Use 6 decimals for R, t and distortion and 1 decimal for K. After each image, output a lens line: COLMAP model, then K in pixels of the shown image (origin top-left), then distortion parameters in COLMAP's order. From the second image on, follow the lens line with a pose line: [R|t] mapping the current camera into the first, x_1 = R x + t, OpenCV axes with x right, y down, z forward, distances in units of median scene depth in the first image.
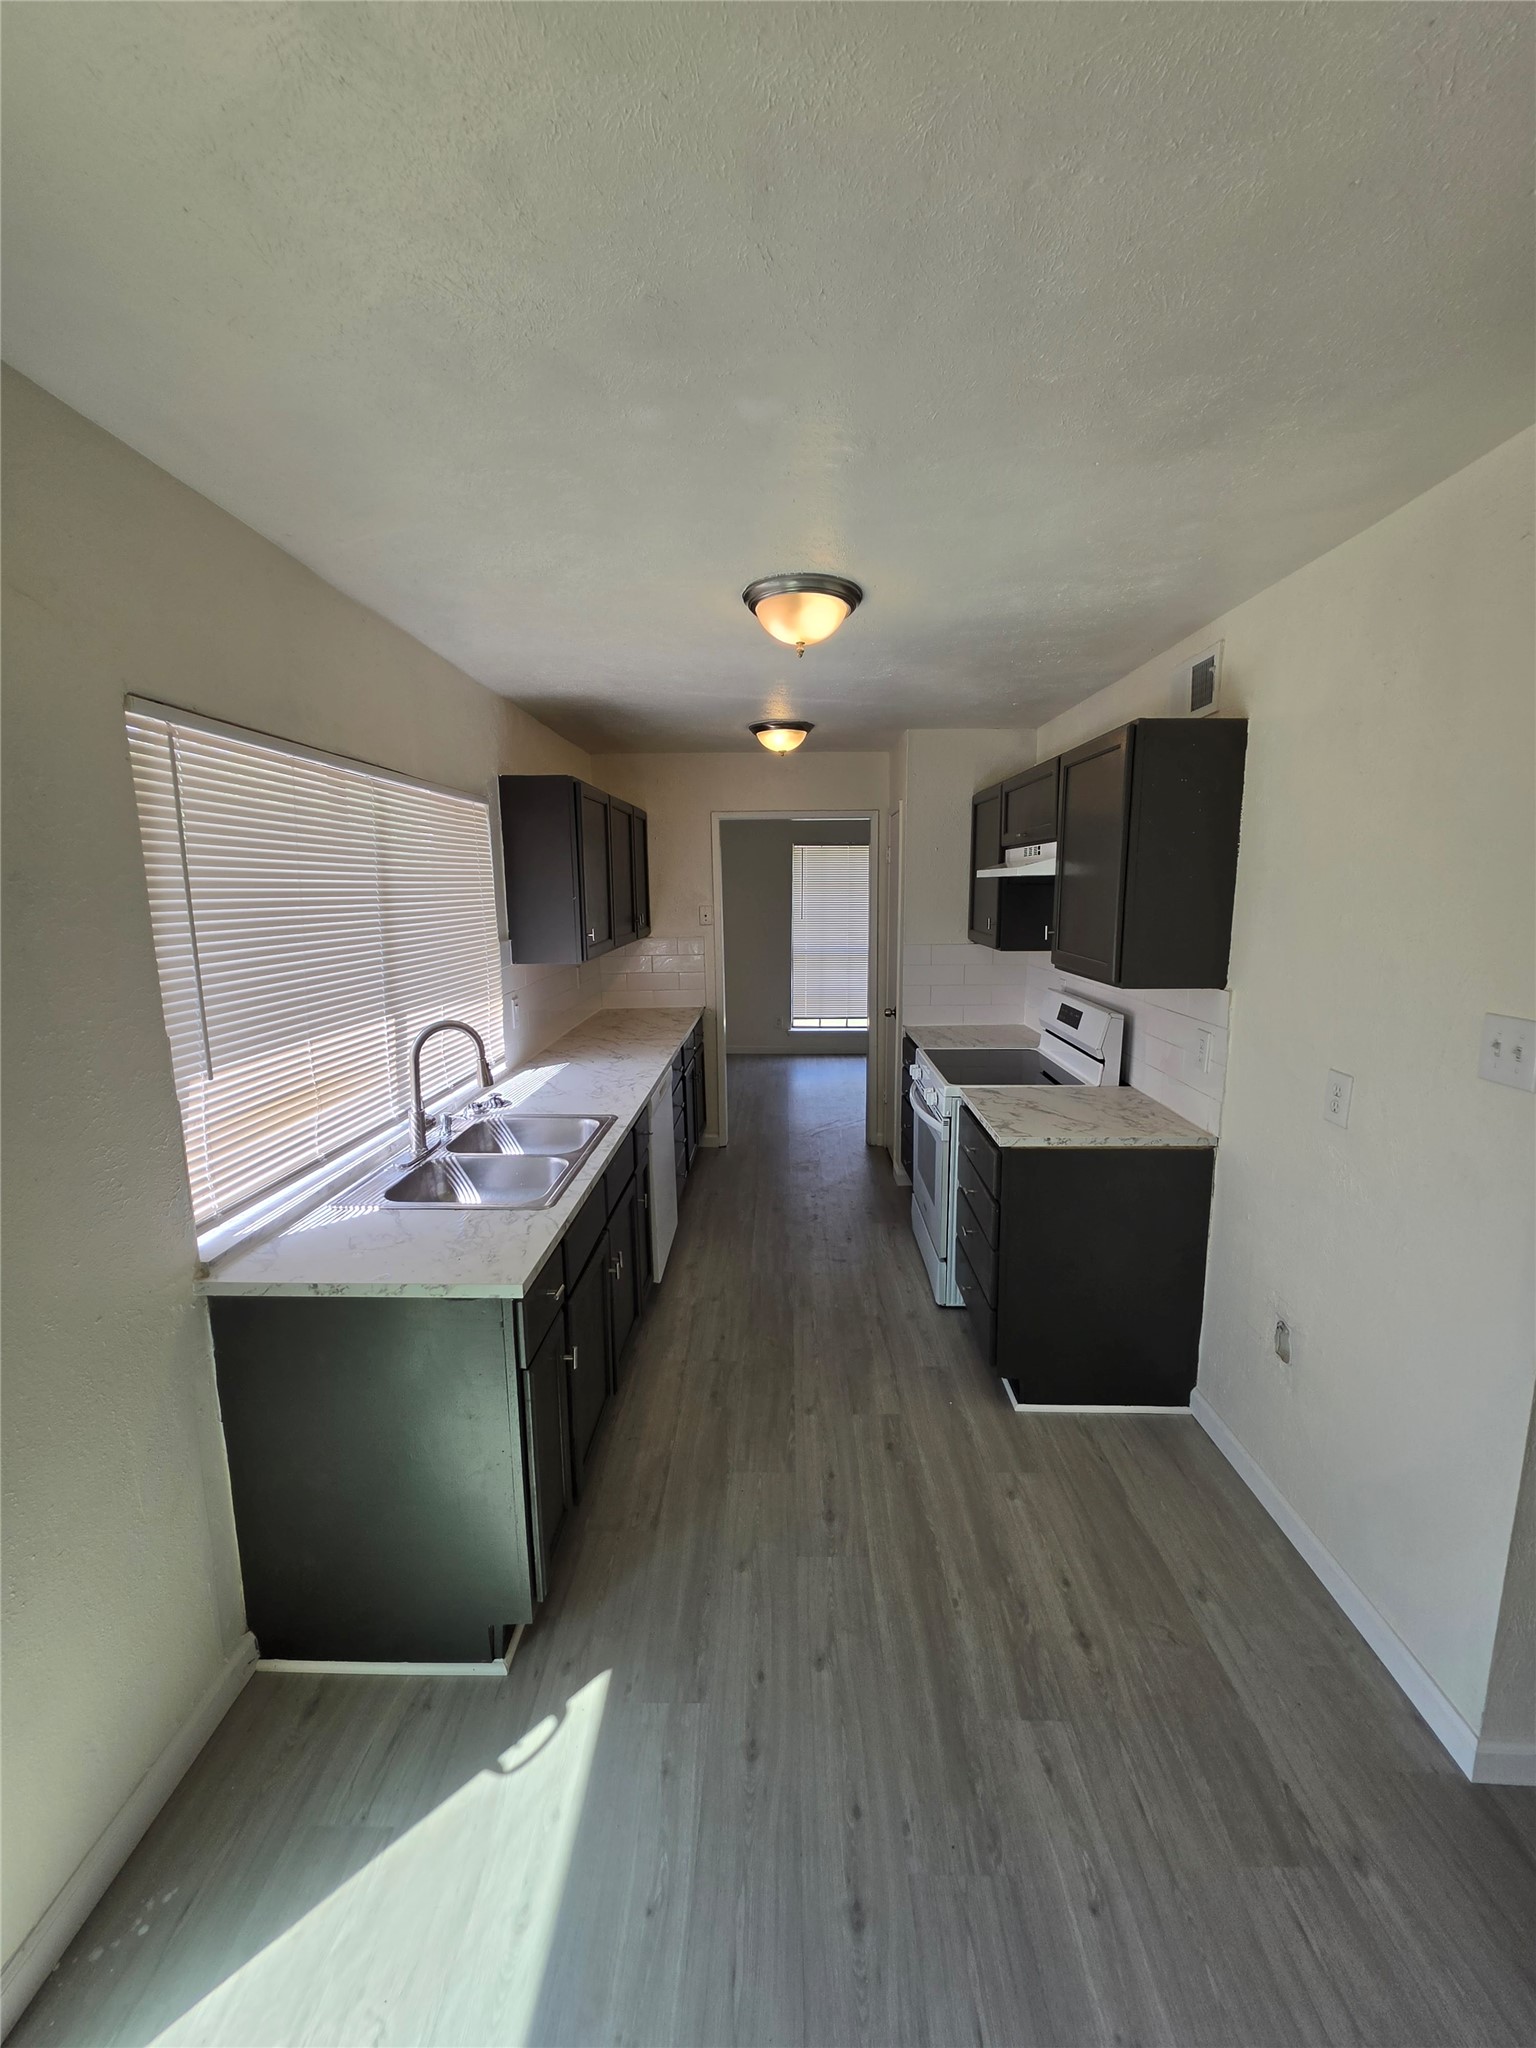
lens RADIAL K [[822.9, 0, 773.5], [0, 822.9, 1019.5], [0, 0, 1]] dist [-0.008305, 0.002391]
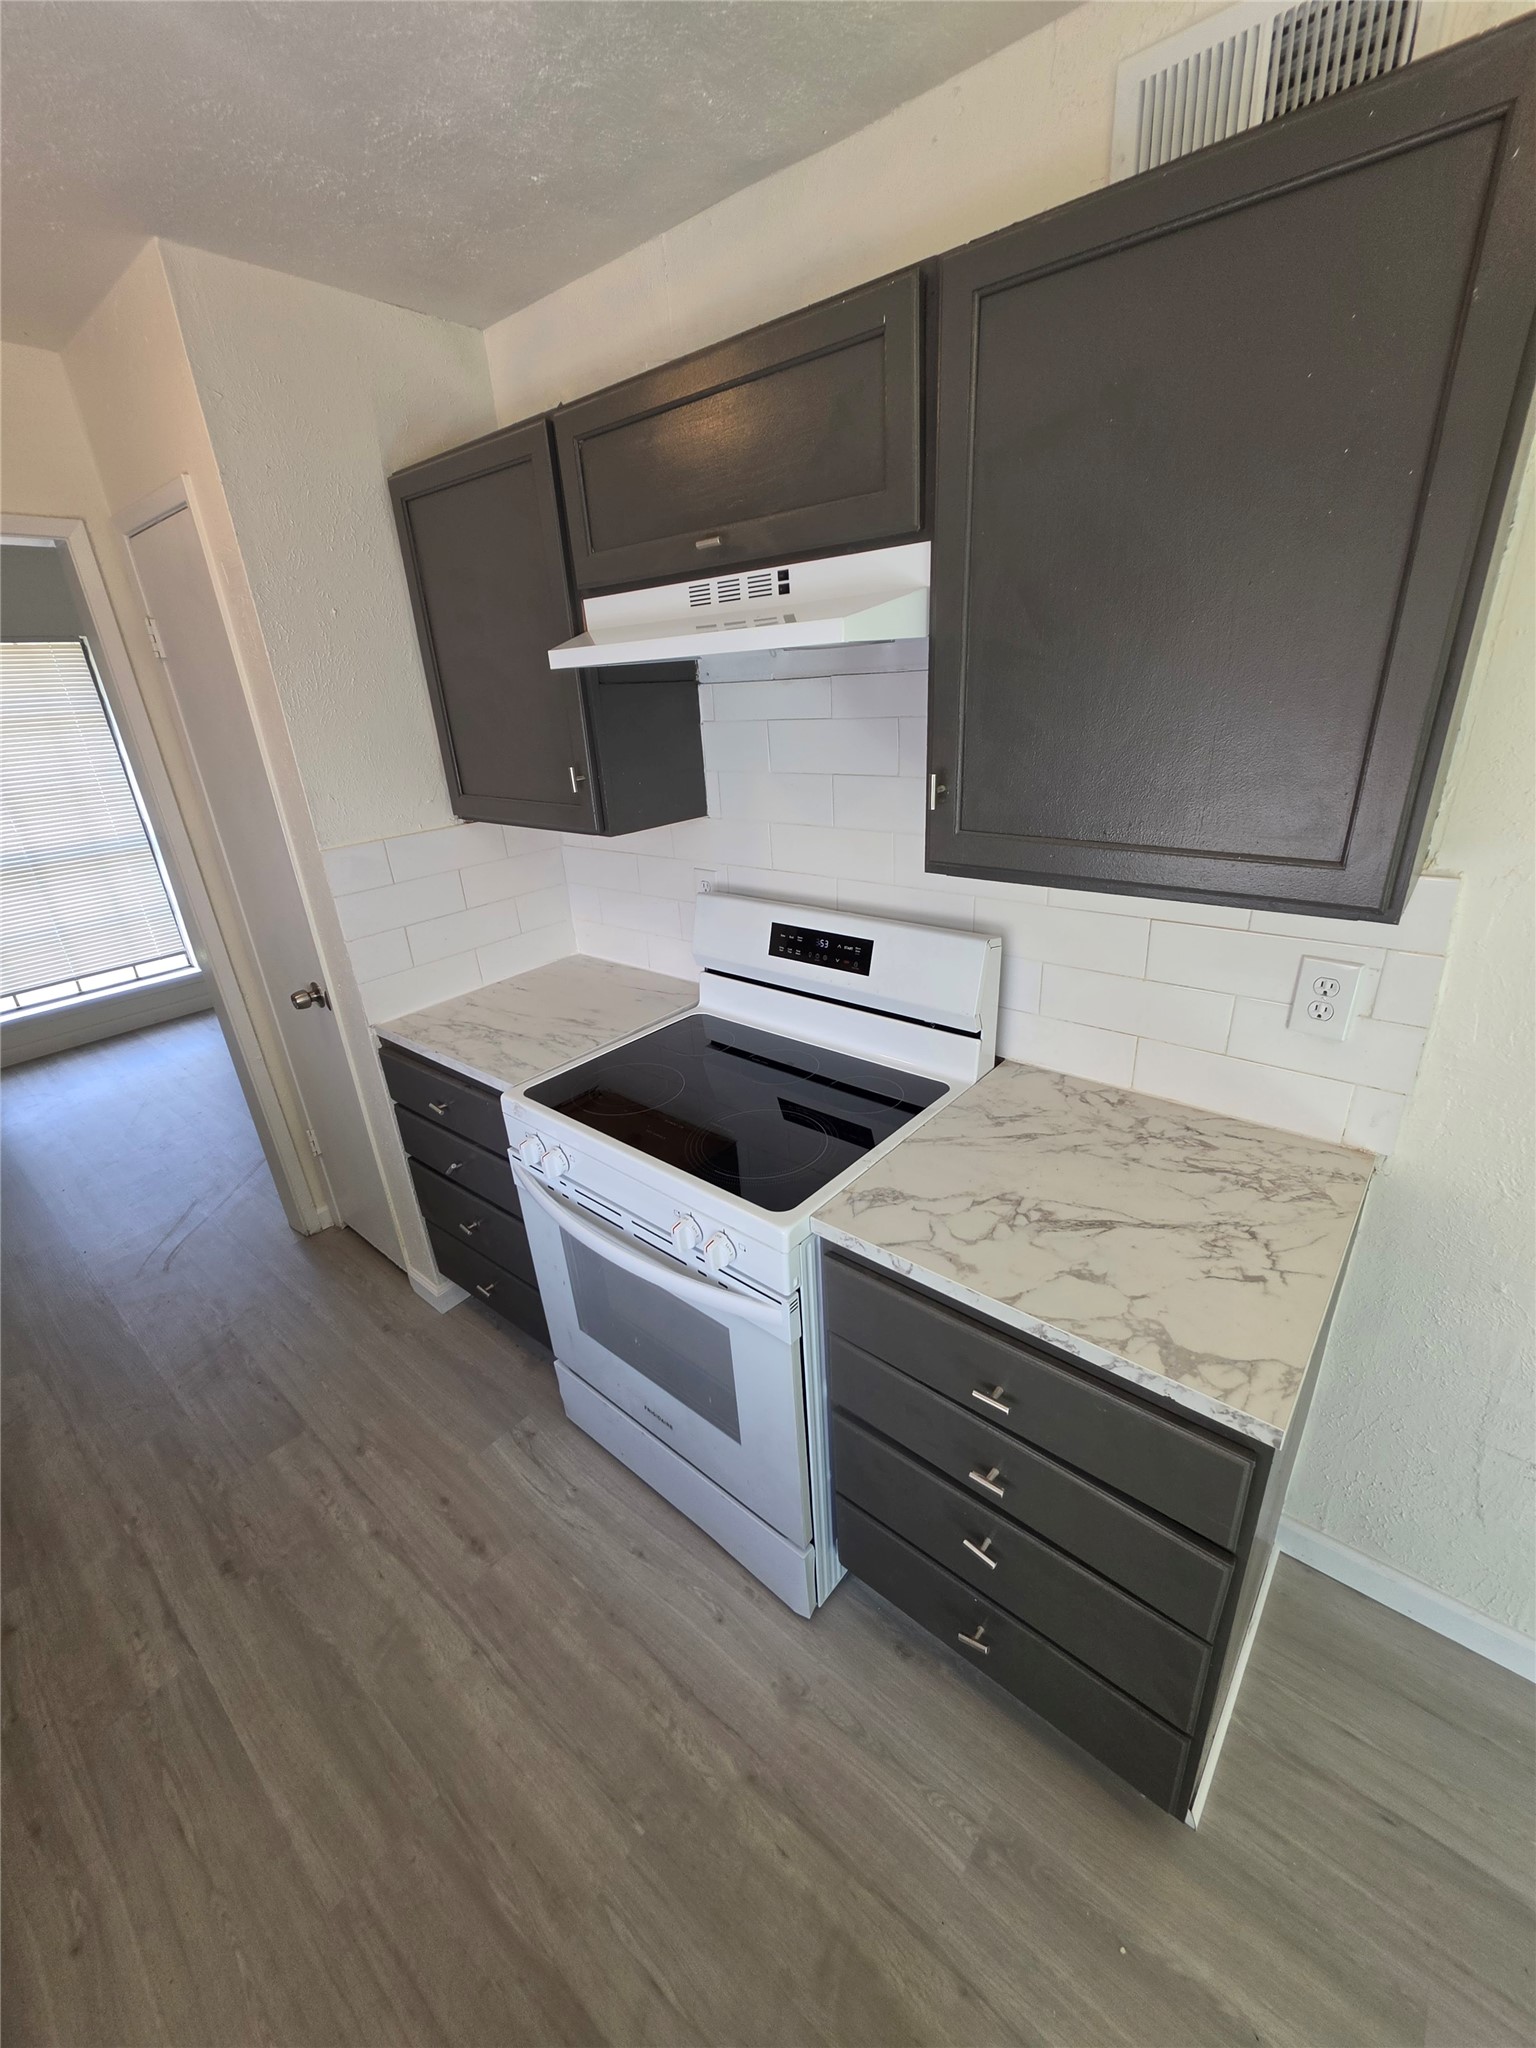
lens RADIAL K [[822.9, 0, 773.5], [0, 822.9, 1019.5], [0, 0, 1]] dist [-0.008305, 0.002391]
pose [[0.628161, -0.326071, 0.706464, -0.035311], [0.175760, 0.943950, 0.279403, -0.121730], [-0.757972, -0.051342, 0.650263, 0.762801]]
